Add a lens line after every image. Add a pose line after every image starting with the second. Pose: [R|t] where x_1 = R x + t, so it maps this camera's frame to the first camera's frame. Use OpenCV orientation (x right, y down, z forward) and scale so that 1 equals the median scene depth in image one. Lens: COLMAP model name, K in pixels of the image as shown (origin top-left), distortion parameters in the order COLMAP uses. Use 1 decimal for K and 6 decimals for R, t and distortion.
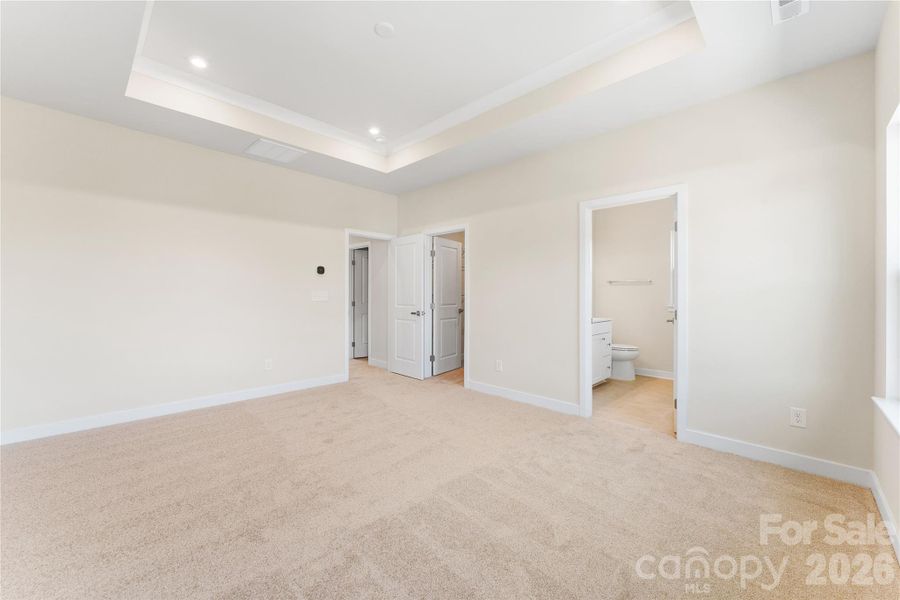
lens RADIAL K [[367.6, 0, 450.4], [0, 367.6, 296.0], [0, 0, 1]] dist [0.000765, 0.000353]
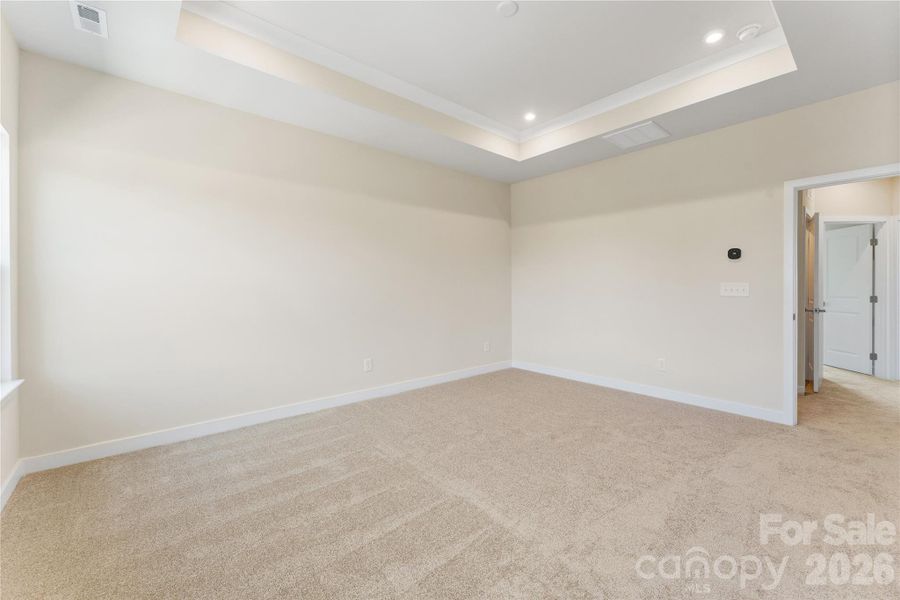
lens RADIAL K [[367.6, 0, 449.5], [0, 367.6, 300.1], [0, 0, 1]] dist [0.000765, 0.000353]
pose [[-0.099265, 0.041793, -0.994183, 0.493455], [0.018379, 0.999024, 0.040162, -0.021249], [0.994891, -0.014285, -0.099936, 0.586873]]
